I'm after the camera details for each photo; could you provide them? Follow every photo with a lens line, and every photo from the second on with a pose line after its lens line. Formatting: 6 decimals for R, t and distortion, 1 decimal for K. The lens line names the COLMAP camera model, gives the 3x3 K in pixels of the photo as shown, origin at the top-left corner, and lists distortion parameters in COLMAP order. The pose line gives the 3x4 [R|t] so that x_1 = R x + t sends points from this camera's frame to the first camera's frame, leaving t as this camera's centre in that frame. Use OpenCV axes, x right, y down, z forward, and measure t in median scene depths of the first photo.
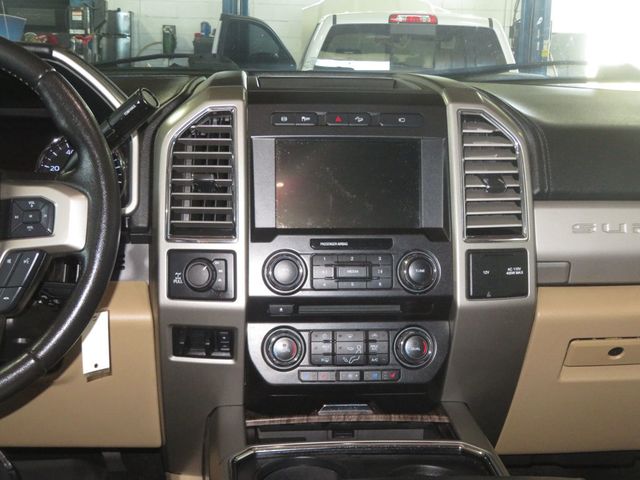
lens RADIAL K [[1007.4, 0, 322.8], [0, 1007.4, 234.2], [0, 0, 1]] dist [-0.034281, 0.000000]
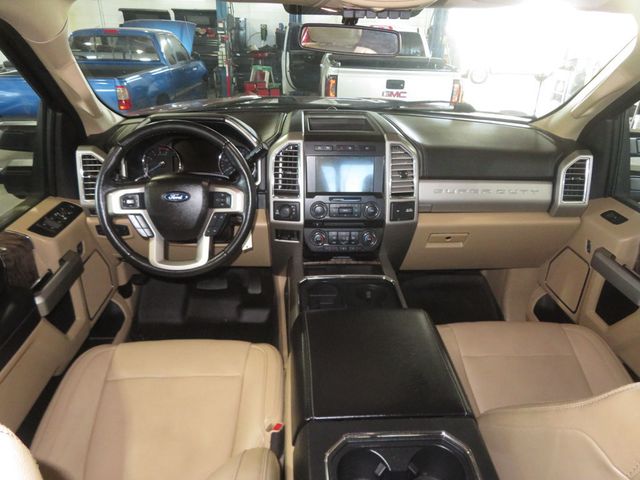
lens RADIAL K [[452.2, 0, 323.7], [0, 452.2, 240.8], [0, 0, 1]] dist [-0.035913, 0.028731]
pose [[0.999576, 0.018915, -0.022152, 0.001431], [-0.012492, 0.965362, 0.260614, -0.180966], [0.026314, -0.260226, 0.965189, -0.125670]]
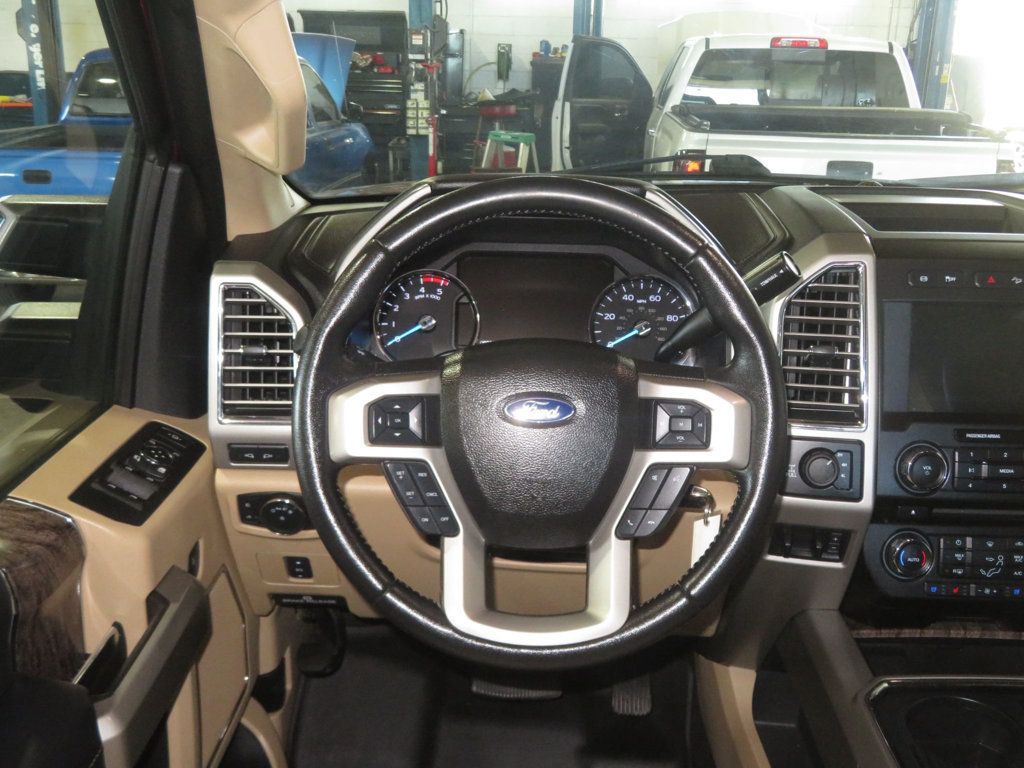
lens RADIAL K [[1091.6, 0, 505.5], [0, 1091.6, 378.1], [0, 0, 1]] dist [-0.008203, 0.000000]
pose [[0.992334, 0.034661, -0.118621, -0.264190], [-0.022406, 0.994416, 0.103122, -0.116569], [0.121533, -0.099673, 0.987570, 0.080666]]
